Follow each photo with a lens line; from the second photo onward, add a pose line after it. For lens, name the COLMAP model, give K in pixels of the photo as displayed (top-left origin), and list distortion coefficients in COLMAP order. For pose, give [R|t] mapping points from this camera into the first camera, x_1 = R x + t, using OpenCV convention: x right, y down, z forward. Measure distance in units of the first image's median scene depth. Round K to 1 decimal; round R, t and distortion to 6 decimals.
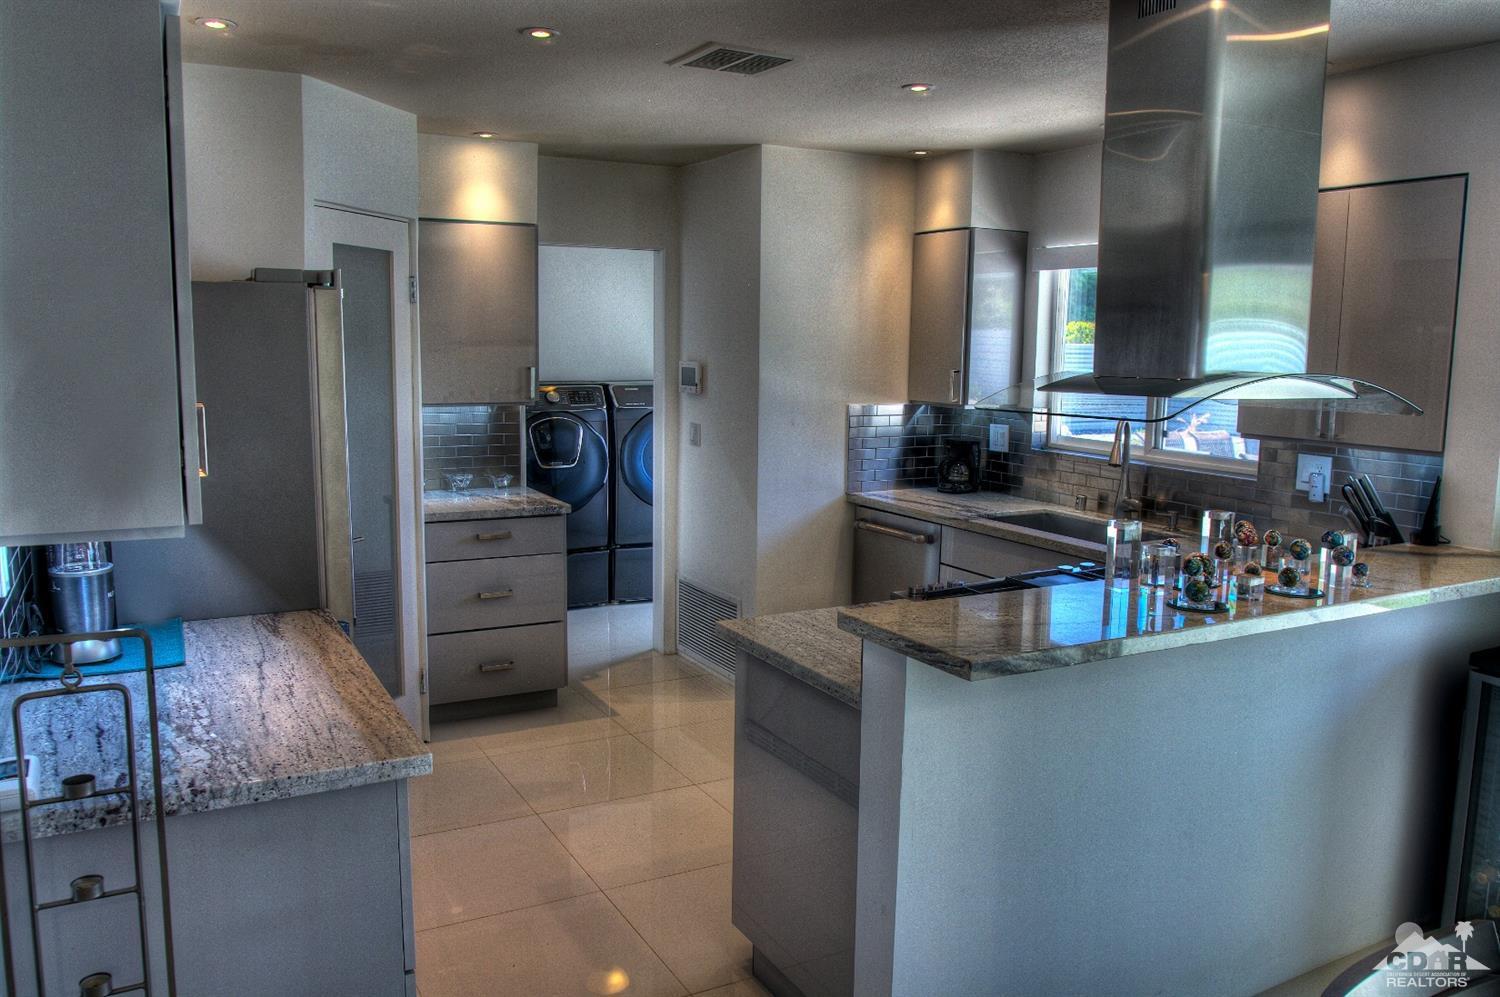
lens RADIAL K [[1148.2, 0, 740.1], [0, 1148.2, 492.3], [0, 0, 1]] dist [-0.028524, -0.001472]
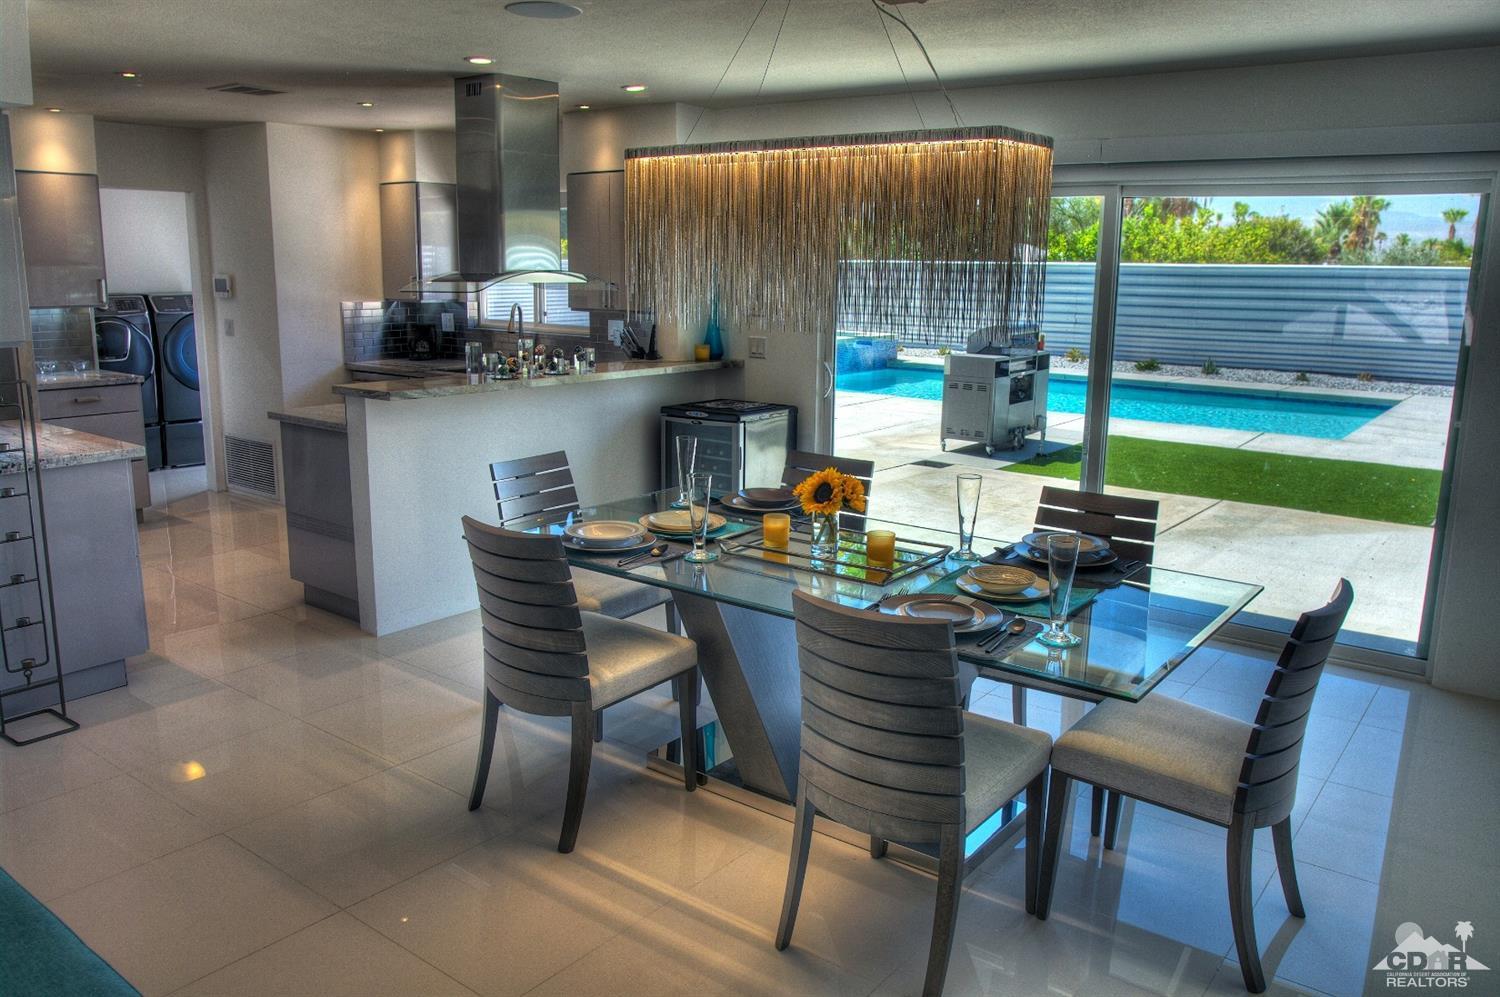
lens RADIAL K [[1148.2, 0, 713.7], [0, 1148.2, 496.5], [0, 0, 1]] dist [-0.028524, -0.001472]
pose [[0.924812, -0.080996, 0.371703, -0.029519], [0.053816, 0.995100, 0.082942, 0.074413], [-0.376600, -0.056702, 0.924639, -0.536320]]
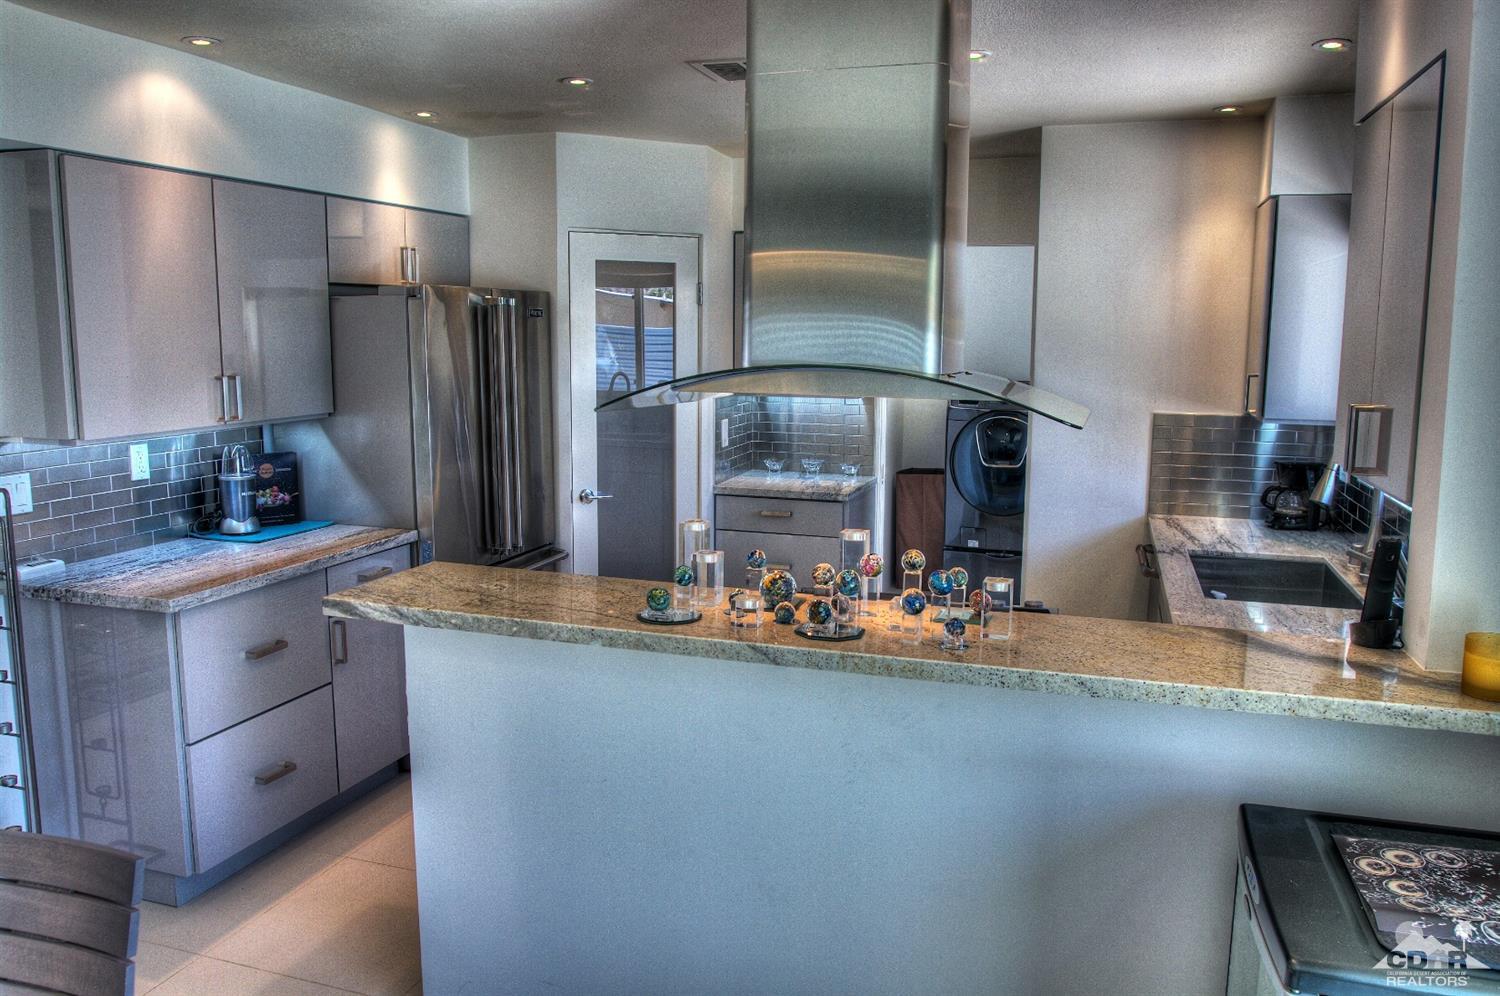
lens RADIAL K [[1148.2, 0, 746.3], [0, 1148.2, 503.7], [0, 0, 1]] dist [-0.028524, -0.001472]
pose [[0.695862, 0.101457, -0.710973, 0.500719], [-0.097732, 0.994139, 0.046210, -0.017852], [0.711495, 0.037329, 0.701699, 0.173190]]
